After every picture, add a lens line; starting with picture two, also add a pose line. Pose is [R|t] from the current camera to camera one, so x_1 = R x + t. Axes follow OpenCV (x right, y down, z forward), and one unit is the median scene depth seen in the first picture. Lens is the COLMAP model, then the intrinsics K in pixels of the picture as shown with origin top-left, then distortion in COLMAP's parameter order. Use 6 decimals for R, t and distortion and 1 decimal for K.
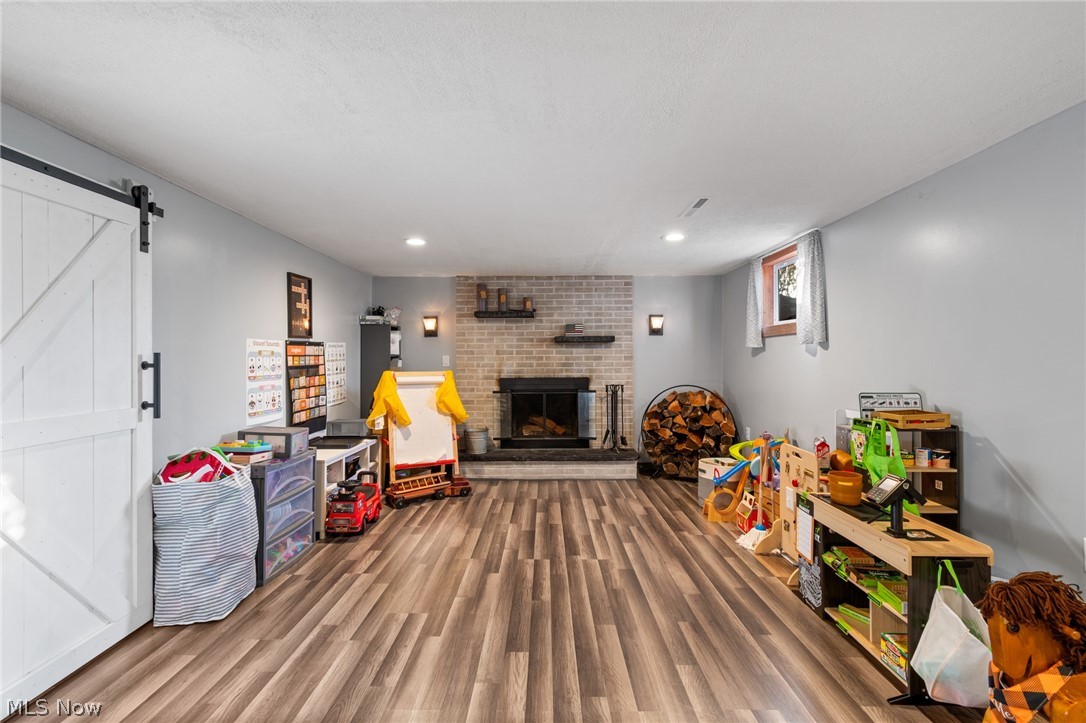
lens RADIAL K [[483.7, 0, 543.5], [0, 483.7, 361.4], [0, 0, 1]] dist [0.000537, 0.000027]
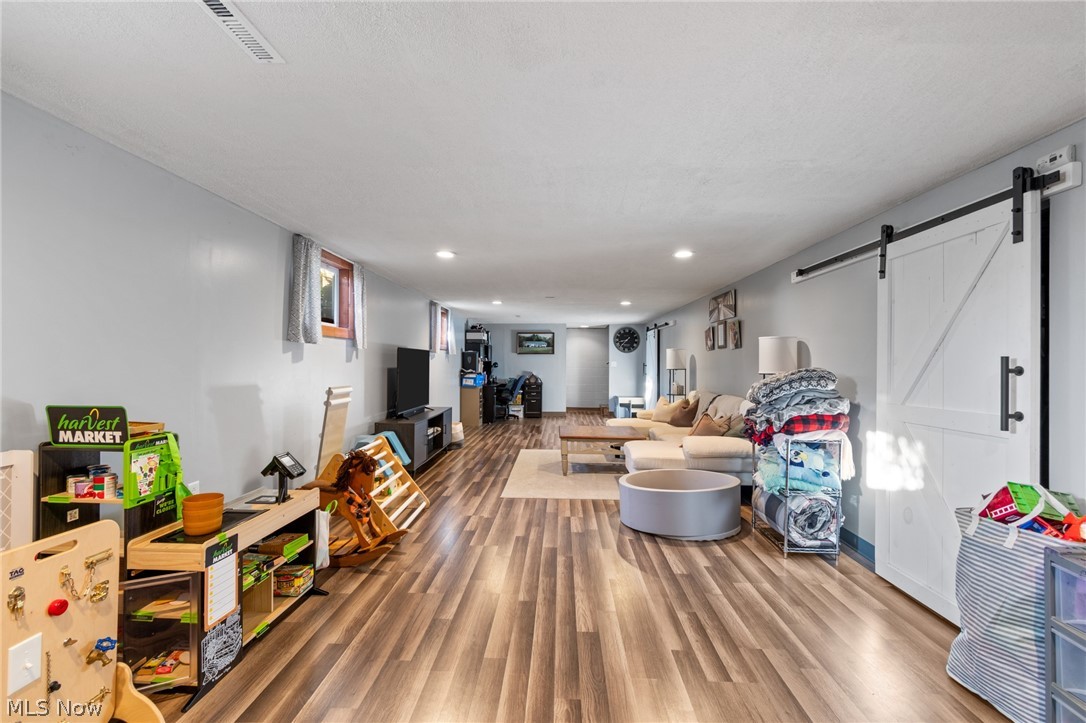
lens RADIAL K [[483.7, 0, 542.1], [0, 483.7, 362.5], [0, 0, 1]] dist [0.000537, 0.000027]
pose [[-0.999258, -0.005181, 0.038158, 0.008536], [-0.005160, 0.999986, 0.000628, -0.003715], [-0.038160, 0.000430, -0.999272, 1.946425]]
